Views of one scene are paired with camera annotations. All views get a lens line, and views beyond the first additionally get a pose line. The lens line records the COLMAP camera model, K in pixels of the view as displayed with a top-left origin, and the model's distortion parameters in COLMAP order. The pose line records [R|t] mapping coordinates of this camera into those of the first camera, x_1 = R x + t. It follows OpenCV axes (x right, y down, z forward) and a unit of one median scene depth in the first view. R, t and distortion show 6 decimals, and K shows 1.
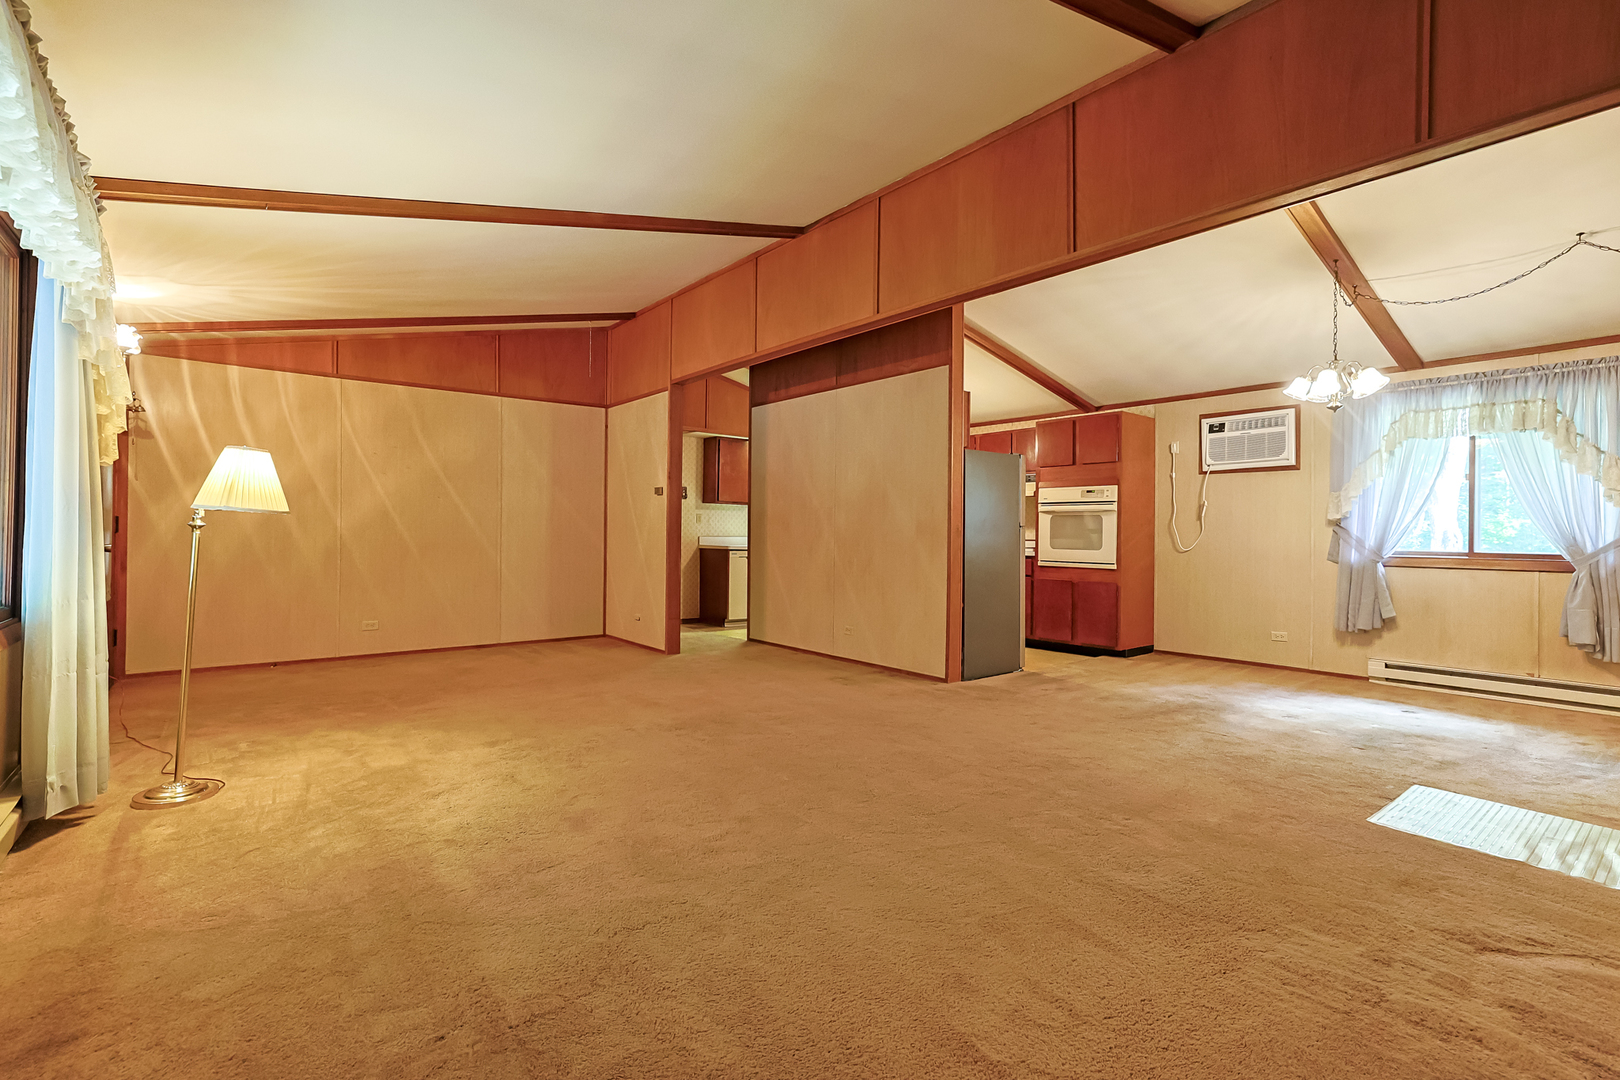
lens RADIAL K [[736.6, 0, 804.0], [0, 736.6, 532.4], [0, 0, 1]] dist [-0.021926, 0.018505]
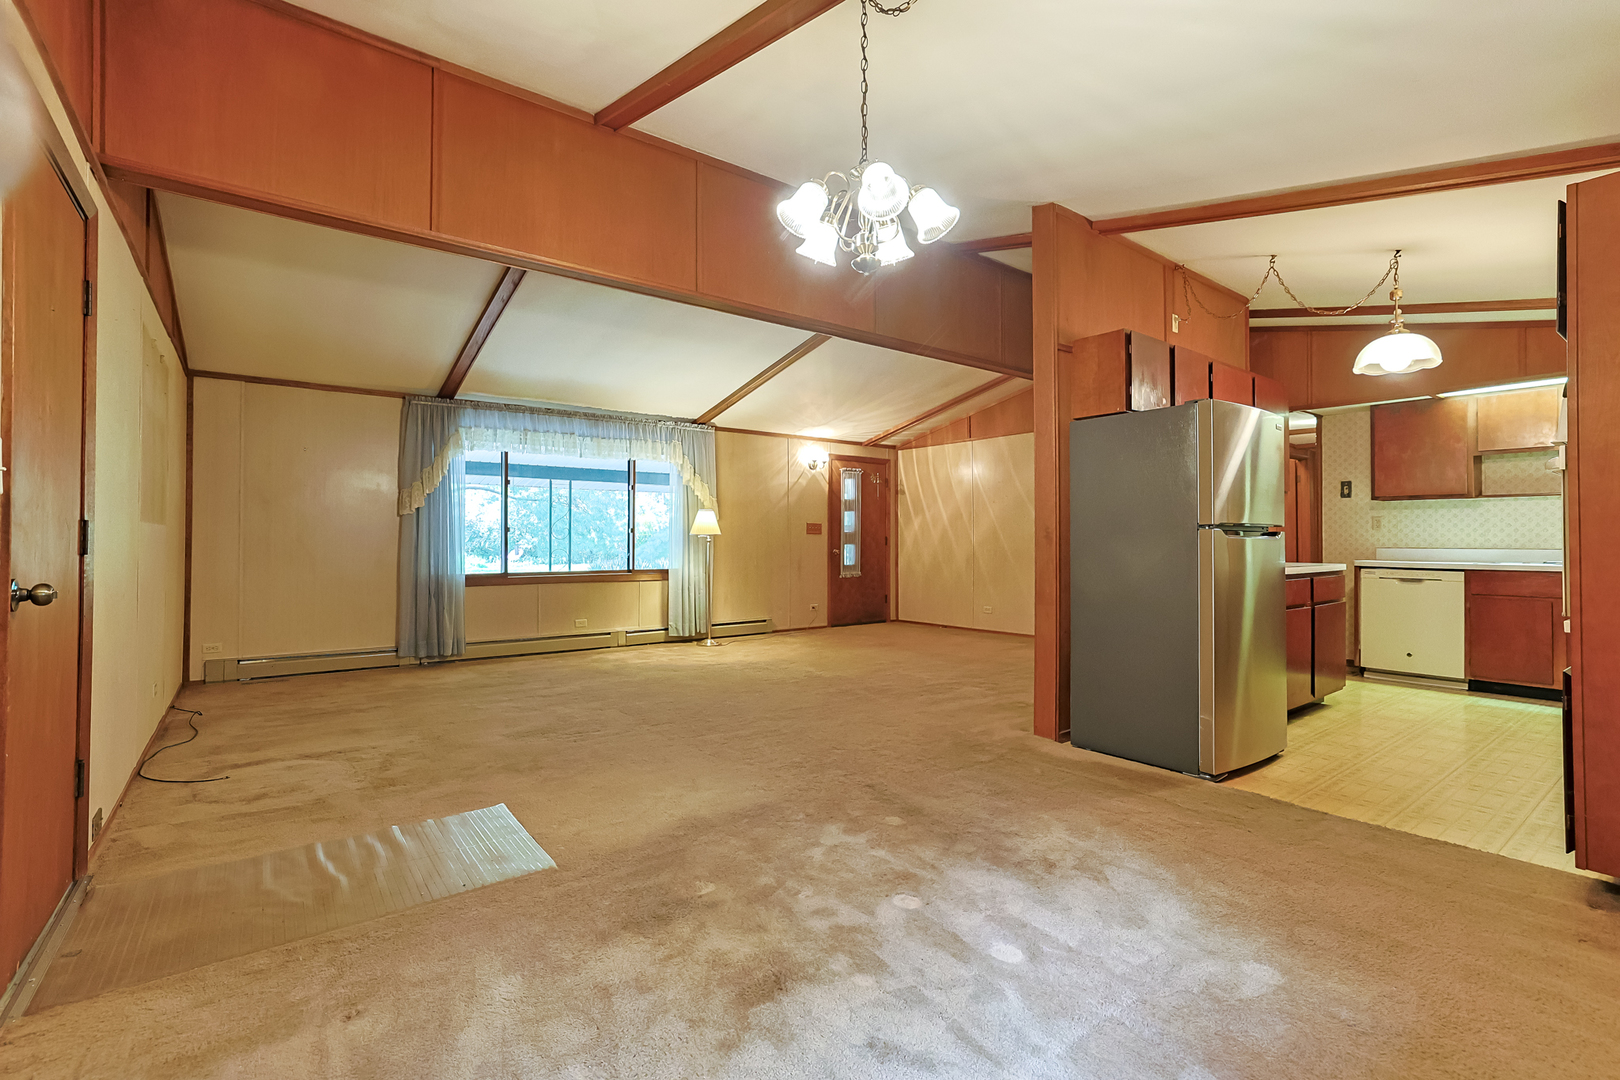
lens RADIAL K [[736.6, 0, 804.0], [0, 736.6, 532.4], [0, 0, 1]] dist [-0.021926, 0.018505]
pose [[-0.019840, -0.022878, -0.999541, 0.962195], [0.001345, 0.999737, -0.022910, 0.009549], [0.999802, -0.001798, -0.019804, 0.770715]]
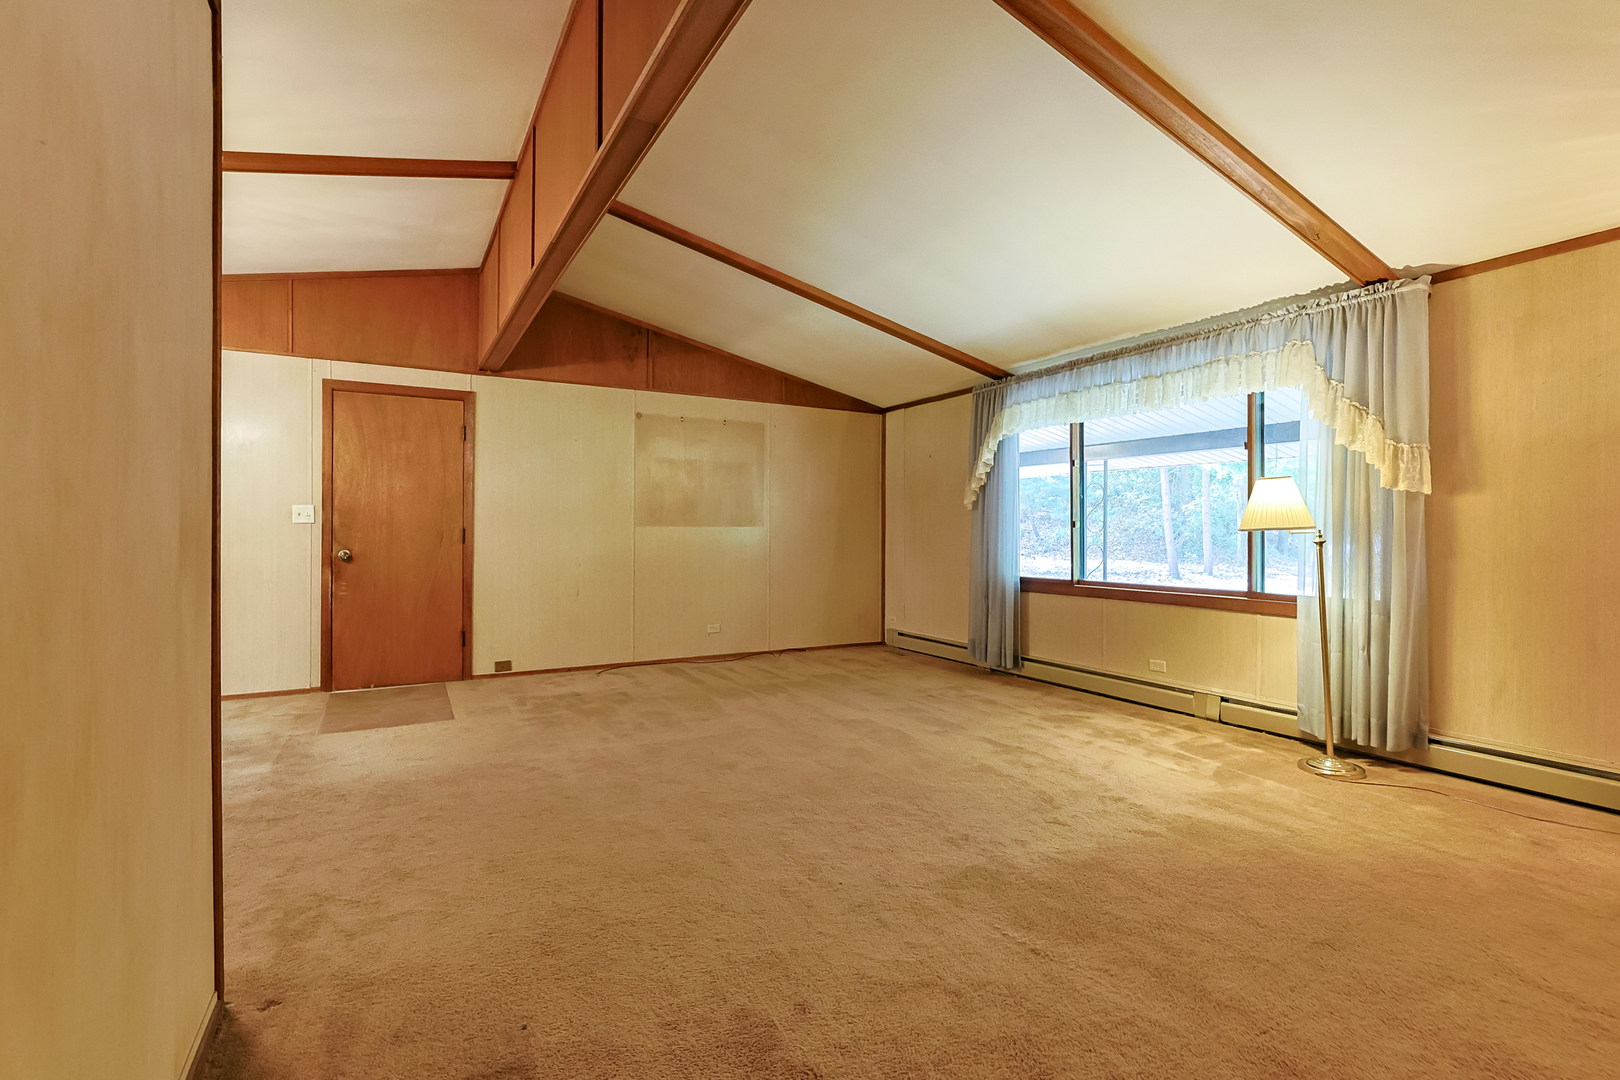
lens RADIAL K [[736.6, 0, 804.0], [0, 736.6, 532.4], [0, 0, 1]] dist [-0.021926, 0.018505]
pose [[-0.985688, -0.014573, 0.167949, -0.096712], [-0.014868, 0.999889, -0.000500, -0.007632], [-0.167923, -0.002990, -0.985796, 1.266331]]
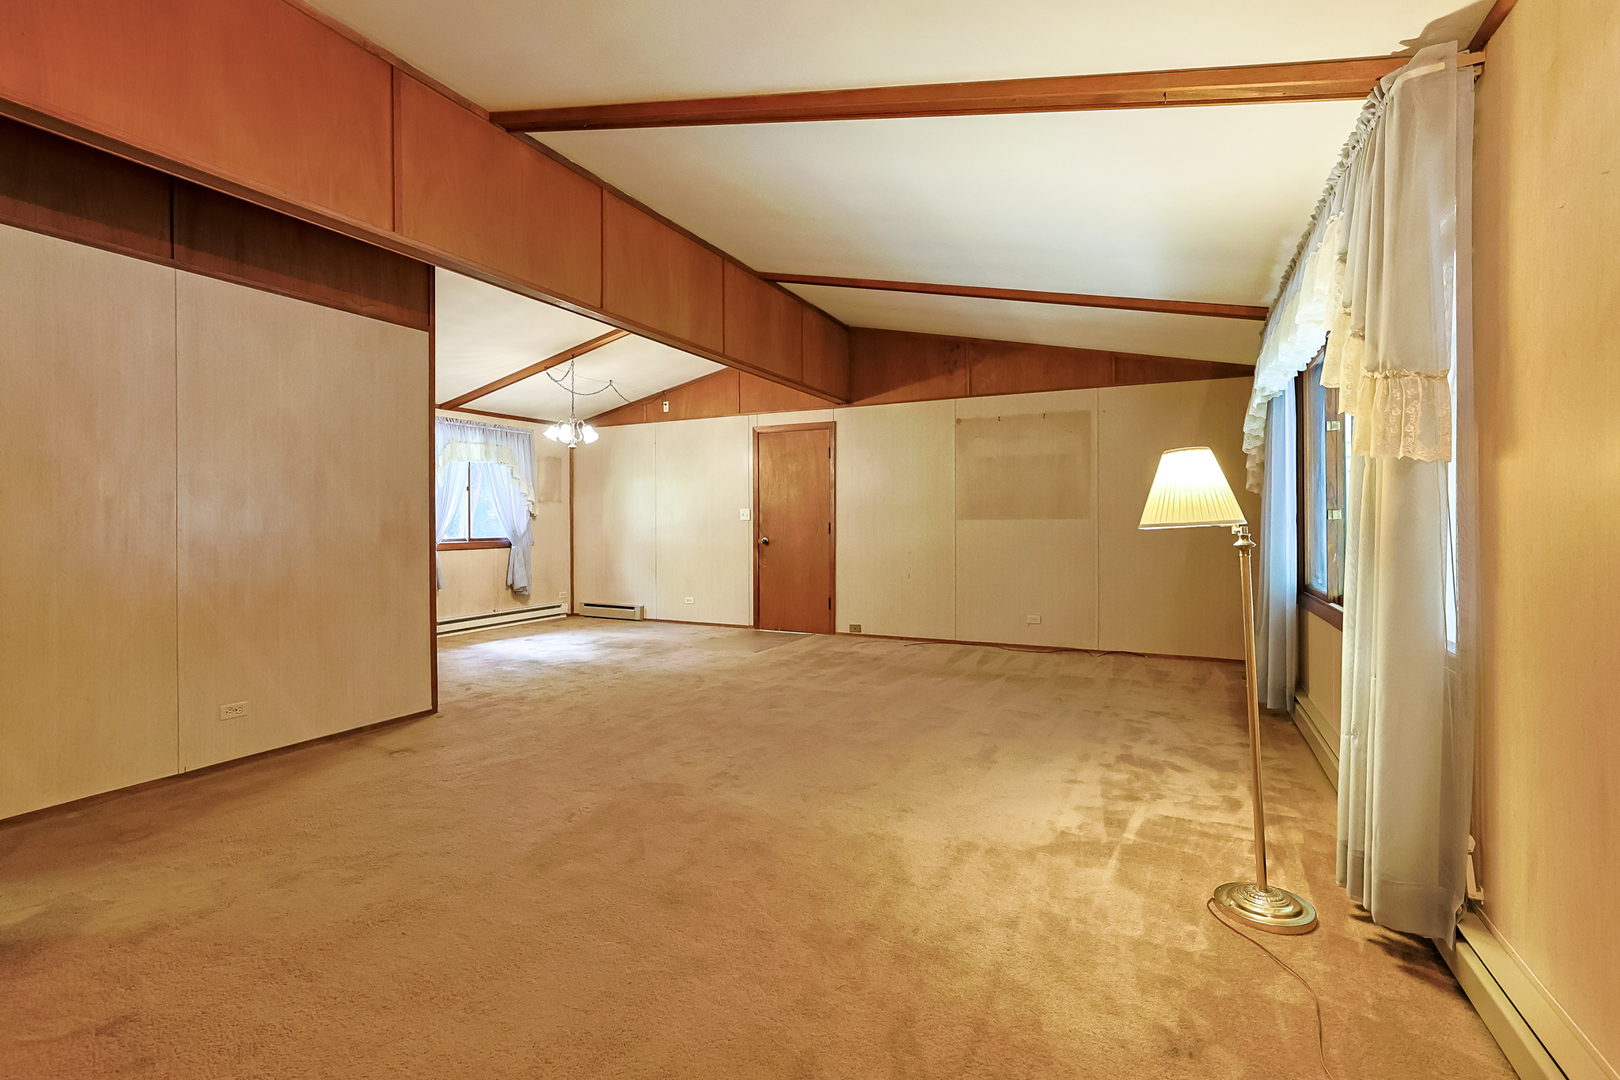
lens RADIAL K [[736.6, 0, 804.0], [0, 736.6, 532.4], [0, 0, 1]] dist [-0.021926, 0.018505]
pose [[-0.411552, -0.024822, 0.911048, -0.727235], [-0.003763, 0.999667, 0.025536, -0.024910], [-0.911379, 0.007081, -0.411508, 0.944742]]
